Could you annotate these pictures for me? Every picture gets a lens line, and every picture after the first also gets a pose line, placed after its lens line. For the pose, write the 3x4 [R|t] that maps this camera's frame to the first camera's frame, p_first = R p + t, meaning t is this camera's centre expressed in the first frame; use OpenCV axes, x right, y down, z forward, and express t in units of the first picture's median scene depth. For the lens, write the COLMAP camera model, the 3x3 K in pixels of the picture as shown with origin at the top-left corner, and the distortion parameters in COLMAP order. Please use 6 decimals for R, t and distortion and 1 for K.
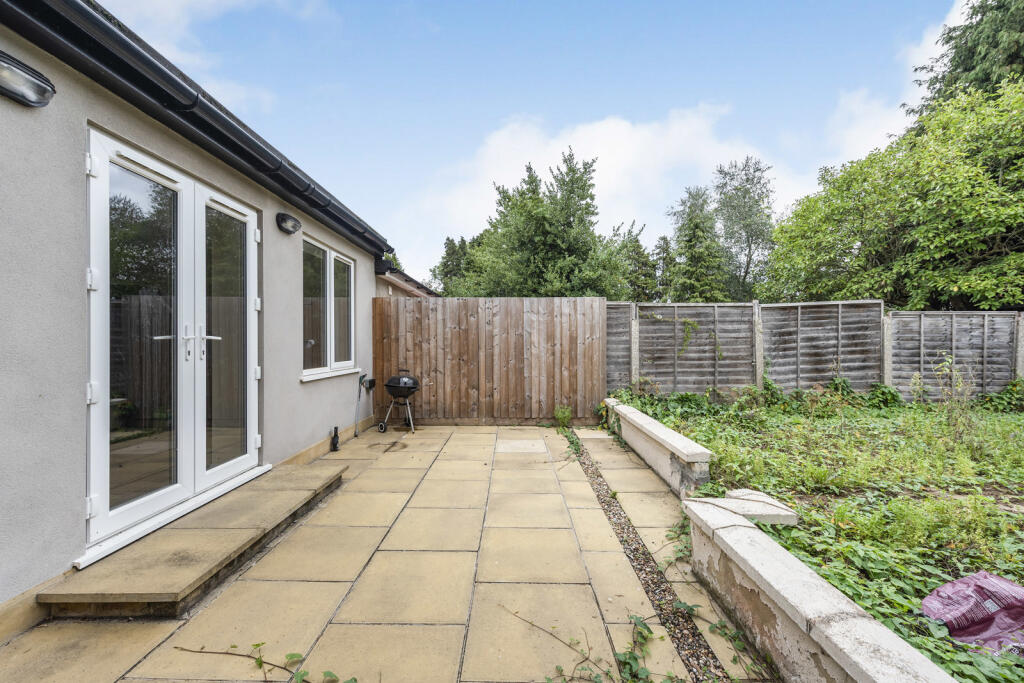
lens RADIAL K [[404.6, 0, 513.7], [0, 404.6, 346.0], [0, 0, 1]] dist [0.016652, -0.000042]
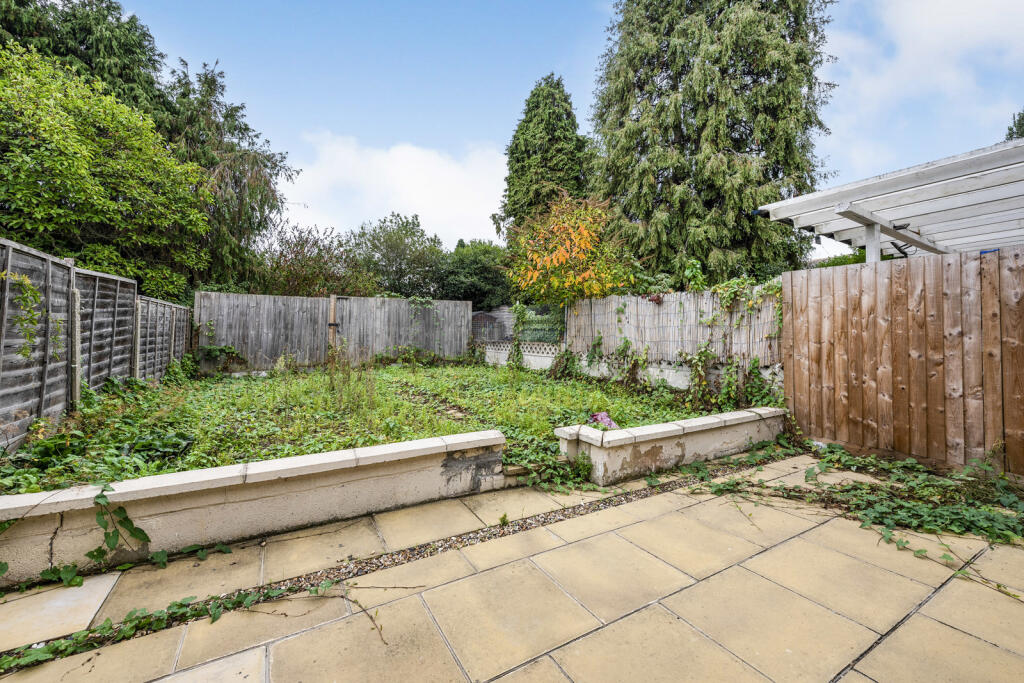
lens RADIAL K [[404.6, 0, 513.7], [0, 404.6, 346.0], [0, 0, 1]] dist [0.016652, -0.000042]
pose [[-0.493904, -0.034807, 0.868820, -0.553752], [0.004761, 0.999075, 0.042732, -0.016757], [-0.869504, 0.025242, -0.493281, 1.685183]]
